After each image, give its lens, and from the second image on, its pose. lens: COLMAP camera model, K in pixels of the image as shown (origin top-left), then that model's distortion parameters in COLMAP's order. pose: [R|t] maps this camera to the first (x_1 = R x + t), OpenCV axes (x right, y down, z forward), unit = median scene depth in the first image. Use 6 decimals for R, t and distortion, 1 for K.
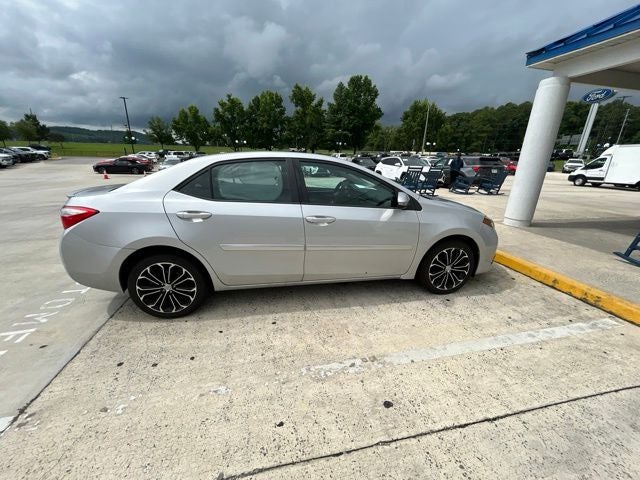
lens RADIAL K [[258.2, 0, 319.9], [0, 258.2, 238.7], [0, 0, 1]] dist [-0.000369, 0.000446]
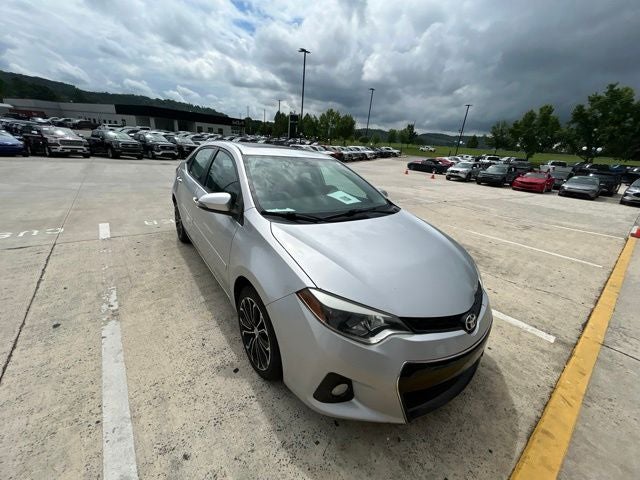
lens RADIAL K [[258.8, 0, 320.7], [0, 258.8, 237.2], [0, 0, 1]] dist [0.000384, -0.000037]
pose [[0.434370, 0.319789, -0.842056, 0.994735], [-0.338700, 0.924233, 0.176281, -0.253477], [0.834629, 0.208633, 0.509771, 0.744283]]
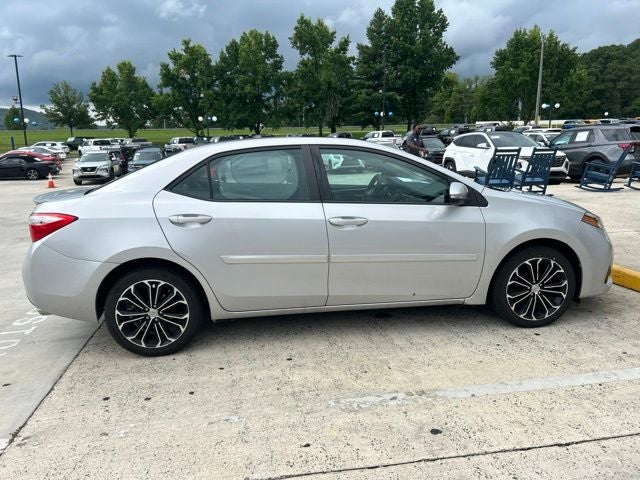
lens RADIAL K [[480.7, 0, 315.0], [0, 480.7, 235.8], [0, 0, 1]] dist [0.054526, -0.054439]
pose [[0.997134, -0.029237, -0.069782, 0.004177], [0.021508, 0.993805, -0.109041, 0.108710], [0.072537, 0.107227, 0.991585, -0.366723]]
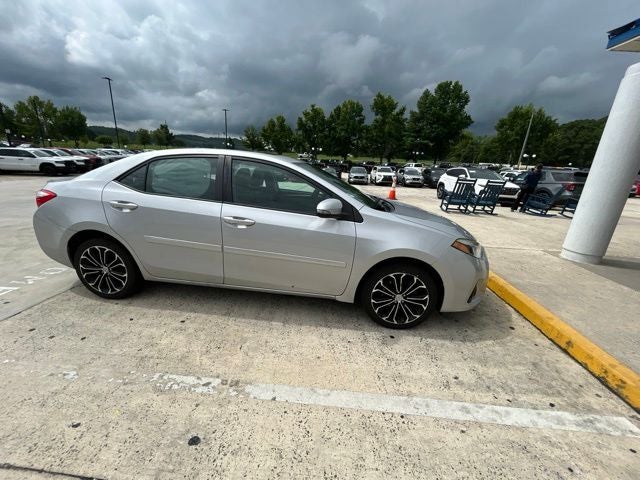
lens RADIAL K [[258.2, 0, 319.9], [0, 258.2, 238.7], [0, 0, 1]] dist [-0.000369, 0.000446]
pose [[0.957671, 0.111697, -0.265312, 0.442354], [-0.119343, 0.992770, -0.012821, -0.027987], [0.261962, 0.043942, 0.964077, 0.145876]]
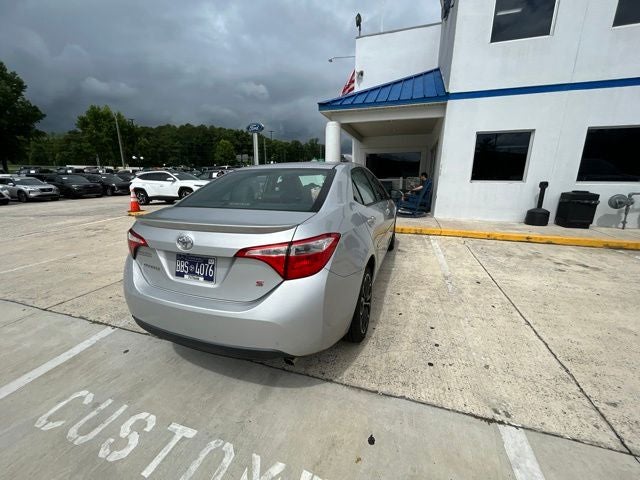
lens RADIAL K [[257.8, 0, 320.0], [0, 257.8, 240.0], [0, 0, 1]] dist [0.000193, -0.000042]
pose [[0.511966, -0.232235, 0.827017, -1.118044], [0.271224, 0.957214, 0.100894, -0.134943], [-0.815063, 0.172653, 0.553049, 0.457073]]
